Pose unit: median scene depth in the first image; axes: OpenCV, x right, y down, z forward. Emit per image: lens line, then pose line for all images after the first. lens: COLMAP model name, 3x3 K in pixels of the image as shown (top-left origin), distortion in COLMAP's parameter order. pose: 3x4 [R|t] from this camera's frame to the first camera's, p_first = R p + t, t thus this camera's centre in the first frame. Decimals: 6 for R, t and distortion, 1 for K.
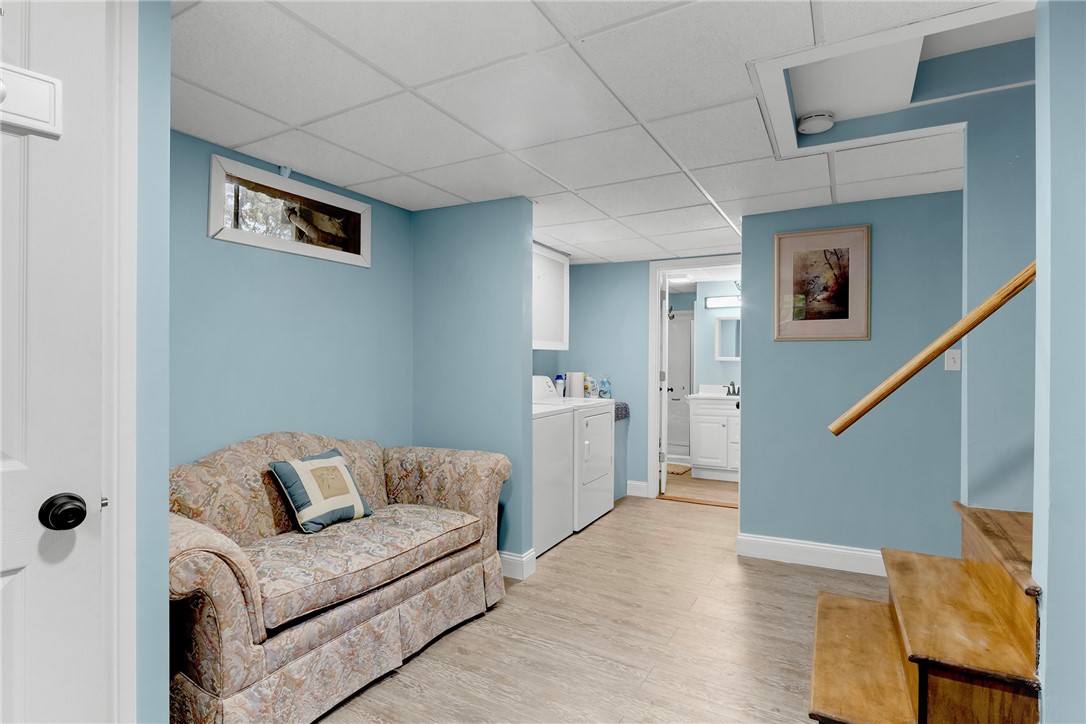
lens RADIAL K [[531.6, 0, 543.0], [0, 531.6, 362.0], [0, 0, 1]] dist [-0.063579, -0.000053]
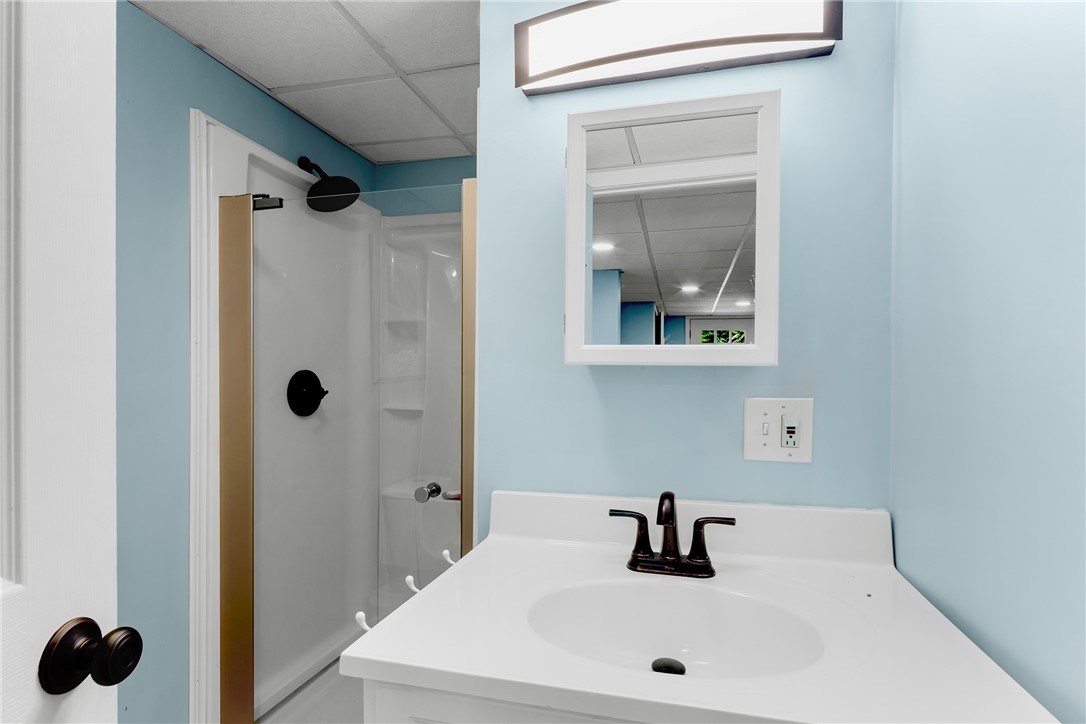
lens RADIAL K [[540.6, 0, 530.8], [0, 540.6, 379.8], [0, 0, 1]] dist [0.001024, -0.000071]
pose [[0.976504, 0.002763, 0.215482, 0.509760], [-0.003923, 0.999980, 0.004957, 0.002856], [-0.215464, -0.005686, 0.976495, 1.527412]]
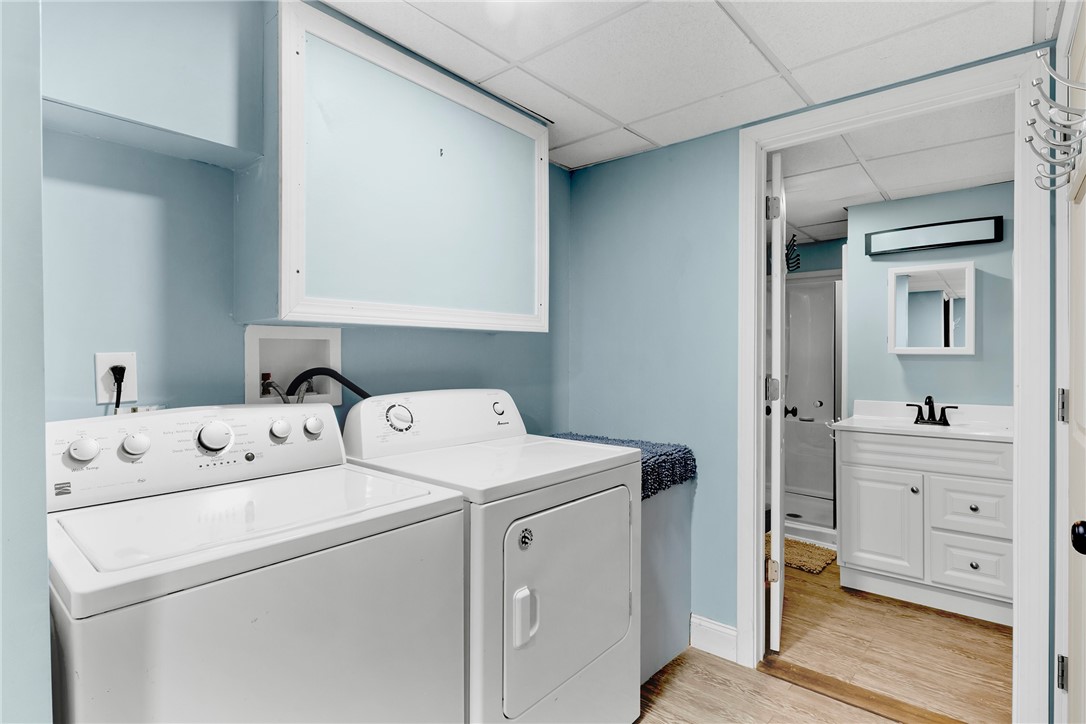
lens RADIAL K [[539.9, 0, 544.9], [0, 539.9, 357.0], [0, 0, 1]] dist [0.003766, -0.000057]
pose [[0.978957, -0.002084, -0.204057, 0.196545], [0.001996, 0.999998, -0.000633, -0.000275], [0.204058, 0.000212, 0.978959, 0.770722]]
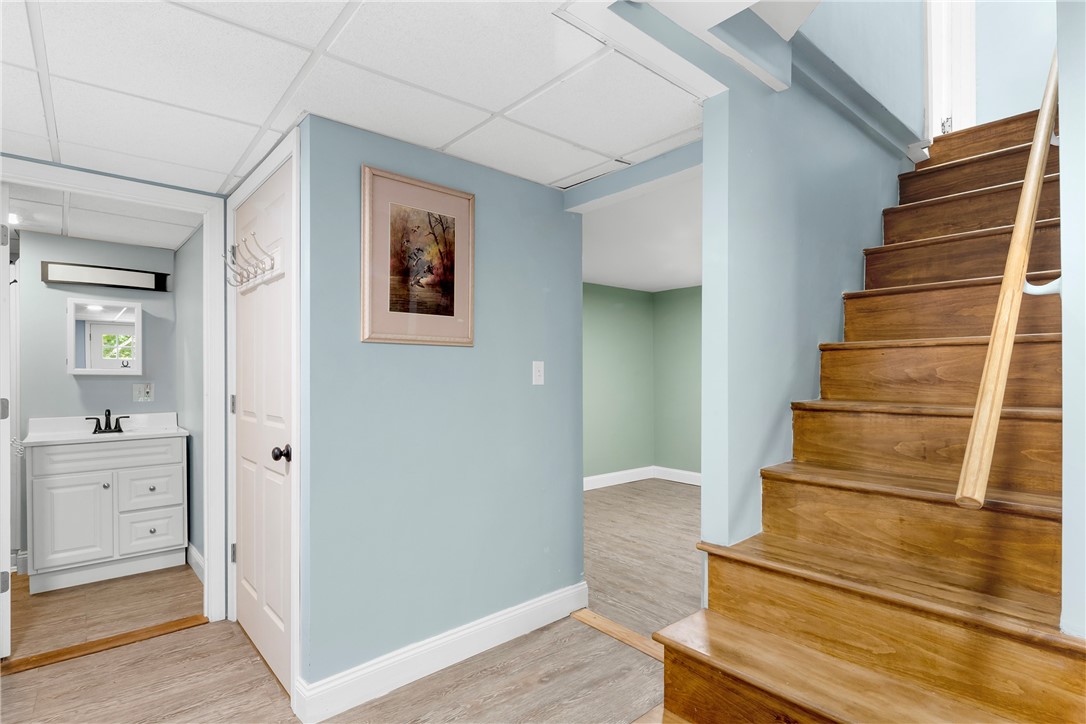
lens RADIAL K [[540.6, 0, 530.8], [0, 540.6, 379.8], [0, 0, 1]] dist [0.001024, -0.000071]
pose [[0.362580, -0.009123, 0.931908, -0.072242], [0.002990, 0.999958, 0.008625, -0.000959], [-0.931948, -0.000341, 0.362593, 0.589105]]
